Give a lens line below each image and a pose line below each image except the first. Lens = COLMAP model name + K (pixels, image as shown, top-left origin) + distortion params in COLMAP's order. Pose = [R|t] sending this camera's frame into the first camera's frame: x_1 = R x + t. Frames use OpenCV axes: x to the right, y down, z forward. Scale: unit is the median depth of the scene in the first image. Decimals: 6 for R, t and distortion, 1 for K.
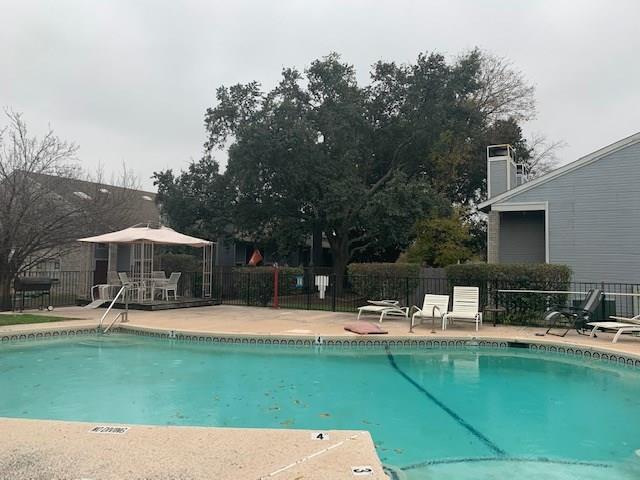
lens RADIAL K [[485.9, 0, 324.4], [0, 485.9, 236.9], [0, 0, 1]] dist [0.080524, -0.119273]
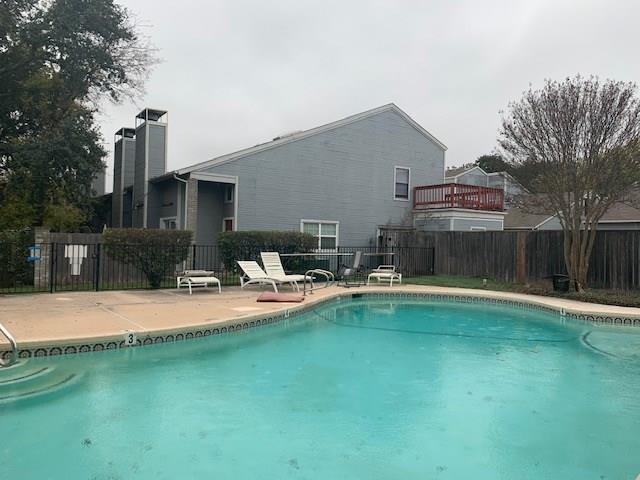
lens RADIAL K [[485.9, 0, 324.4], [0, 485.9, 236.9], [0, 0, 1]] dist [0.080524, -0.119273]
pose [[0.455368, -0.003859, 0.890295, -0.570531], [-0.066505, 0.997049, 0.038338, 0.014432], [-0.887816, -0.076667, 0.453768, 0.355313]]
